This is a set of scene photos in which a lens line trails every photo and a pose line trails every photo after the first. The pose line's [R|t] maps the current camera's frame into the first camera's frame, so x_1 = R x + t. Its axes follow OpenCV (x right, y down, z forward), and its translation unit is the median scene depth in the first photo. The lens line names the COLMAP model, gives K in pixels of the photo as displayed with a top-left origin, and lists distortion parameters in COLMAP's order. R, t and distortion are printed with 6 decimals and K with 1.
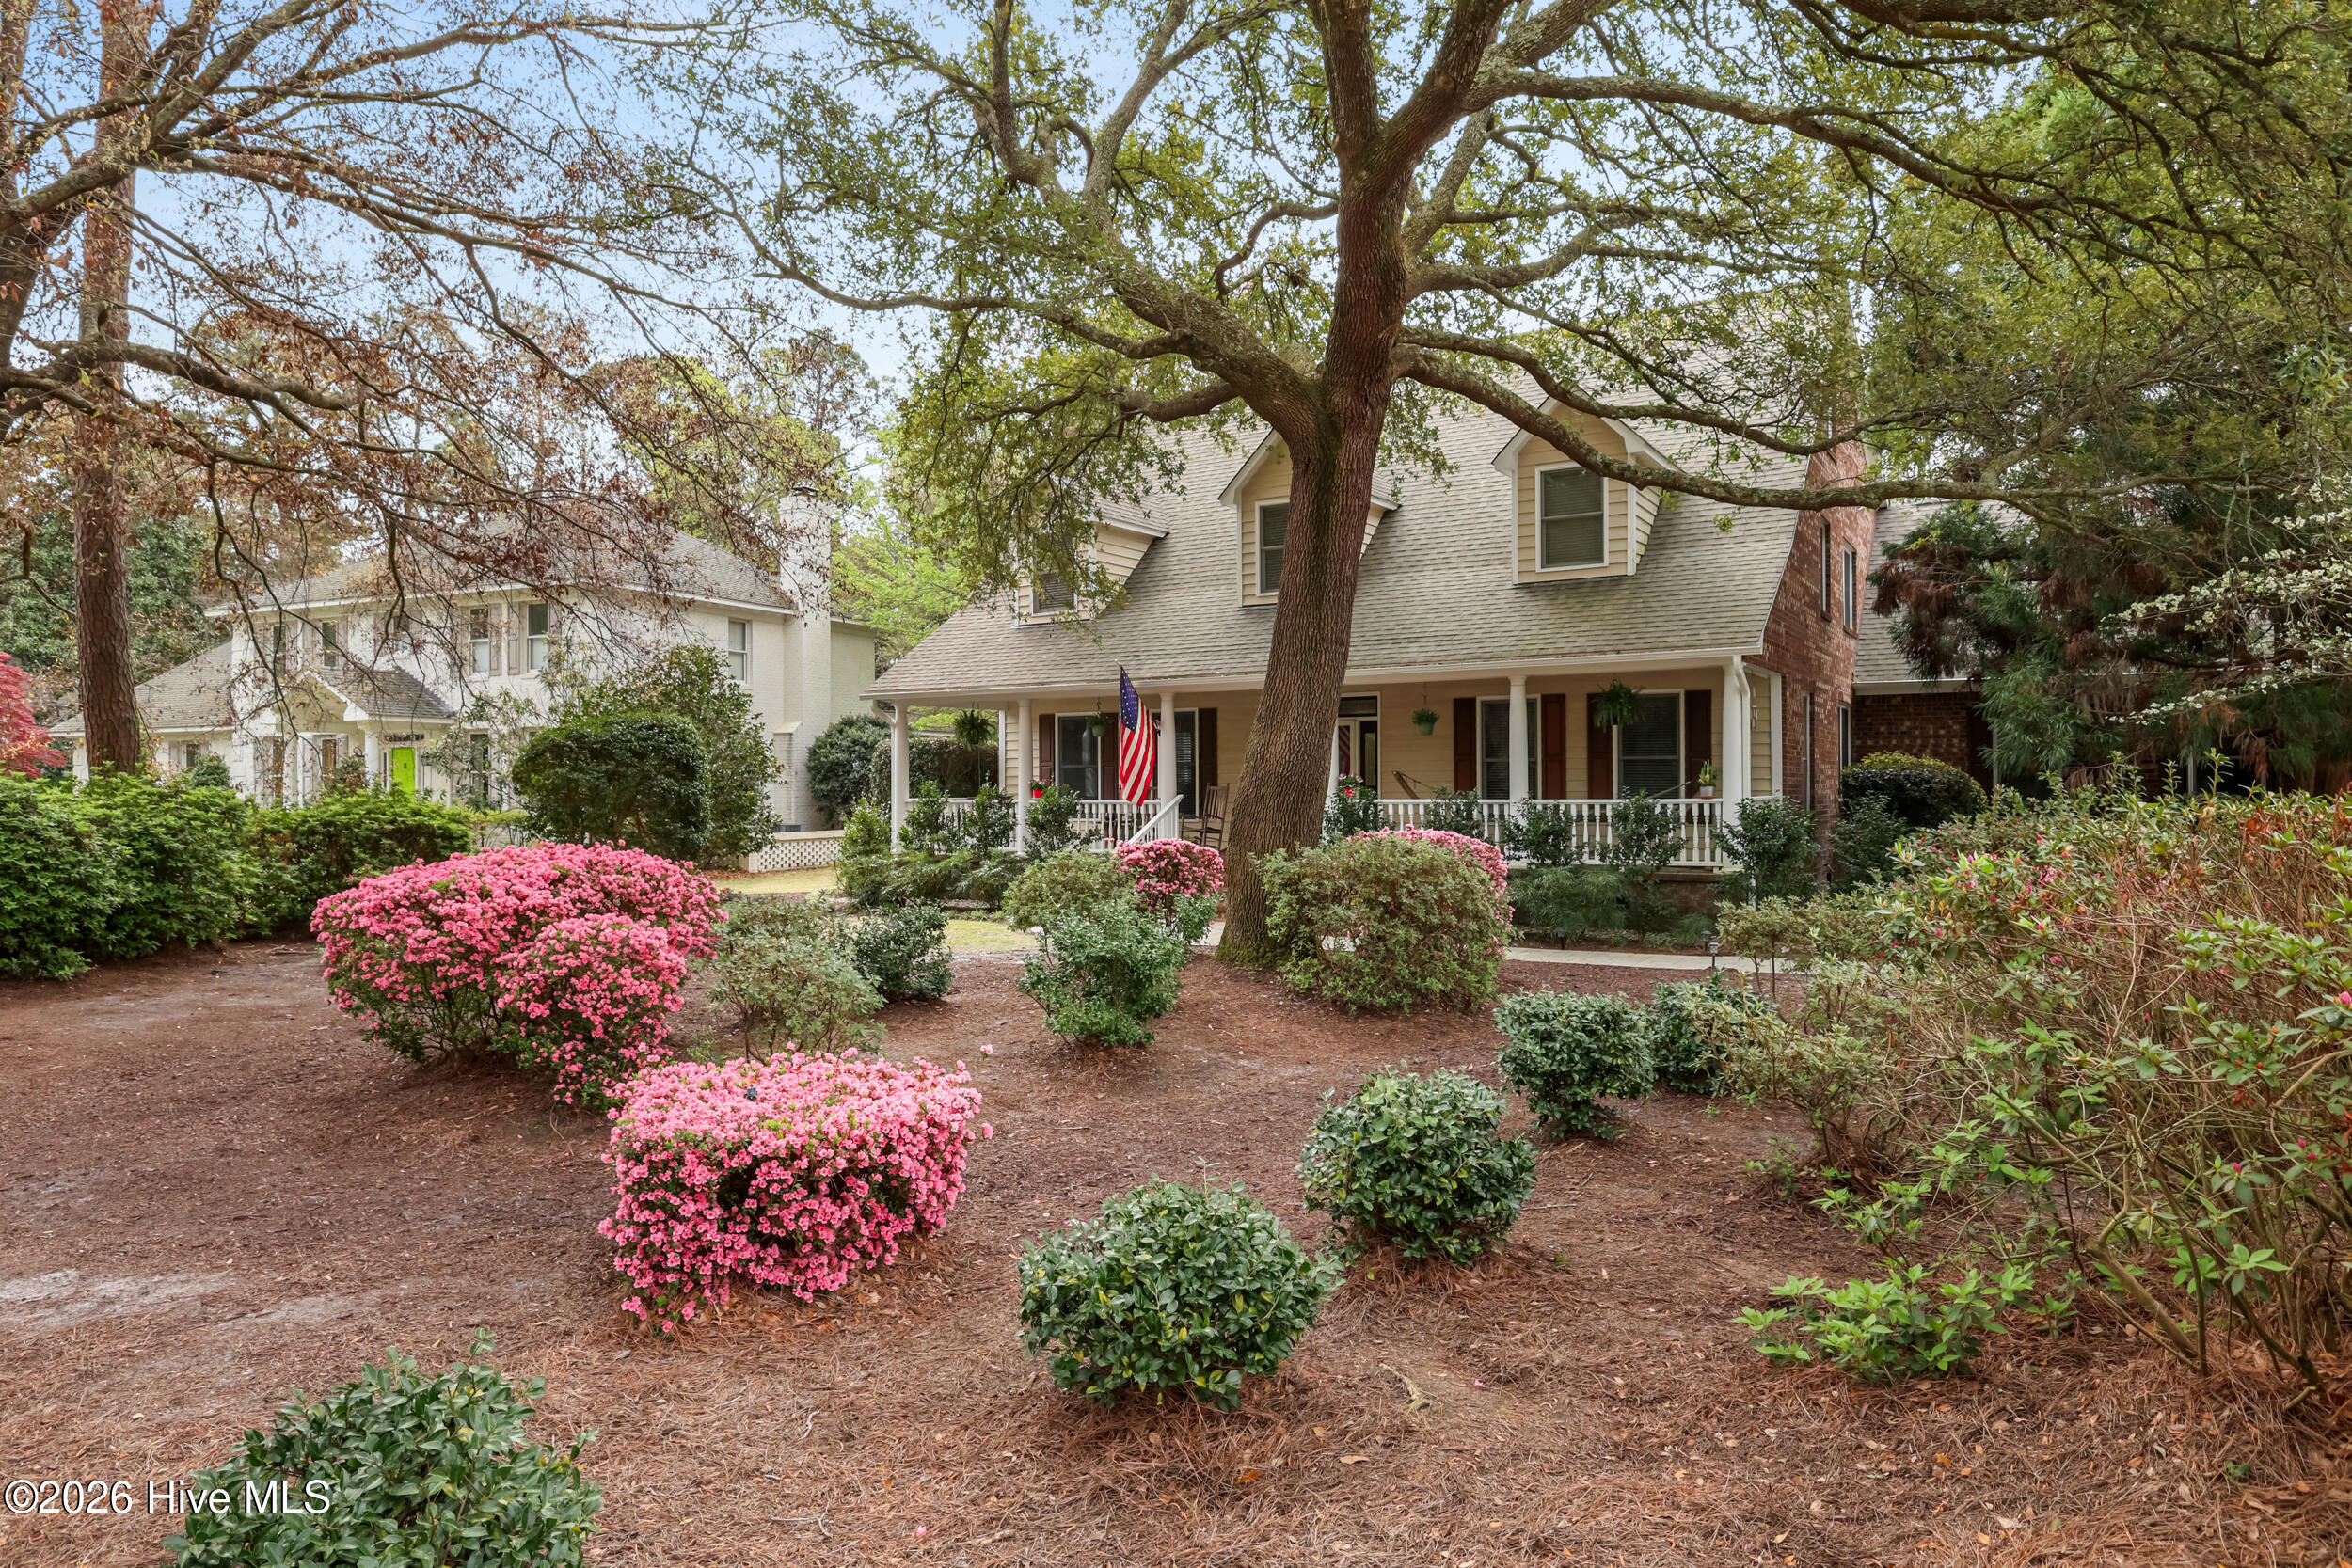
lens RADIAL K [[1380.7, 0, 1183.1], [0, 1380.7, 816.7], [0, 0, 1]] dist [0.002318, 0.000014]
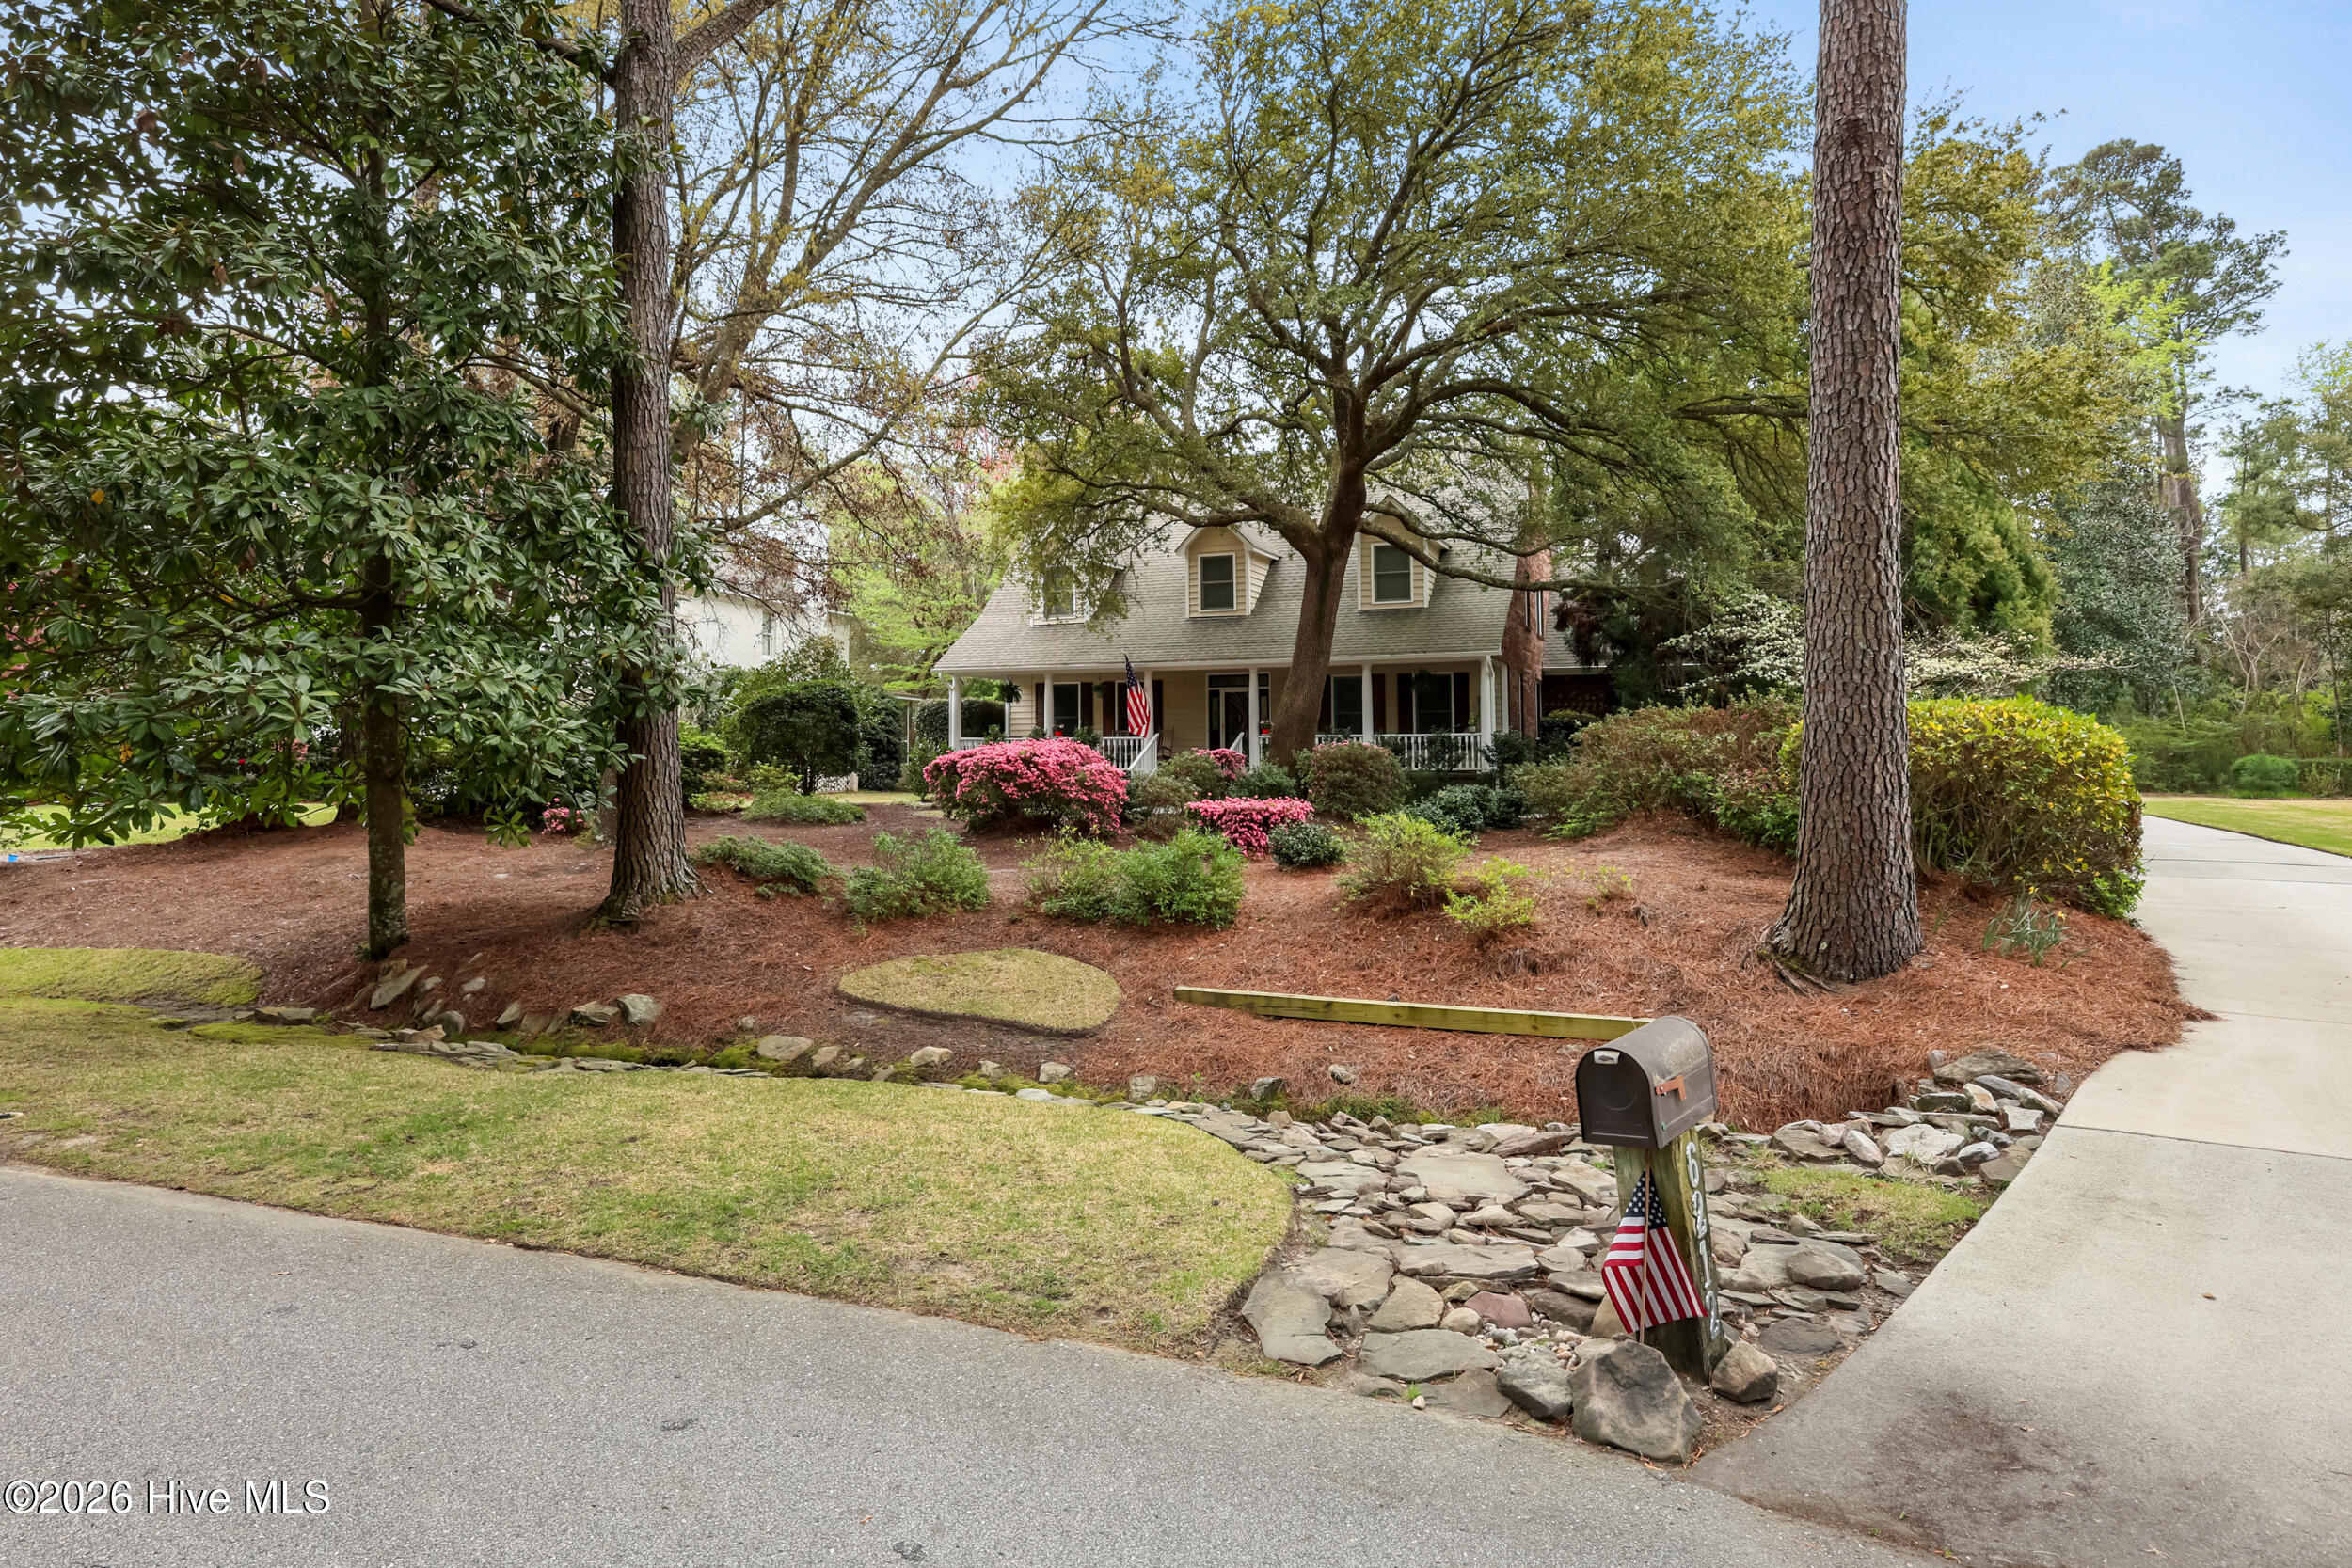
lens RADIAL K [[1363.8, 0, 1176.0], [0, 1363.8, 784.0], [0, 0, 1]] dist [-0.000893, -0.000028]
pose [[0.980954, -0.010051, 0.193980, -0.319955], [0.010220, 0.999948, 0.000134, 0.044487], [-0.193971, 0.001851, 0.981005, -0.623837]]
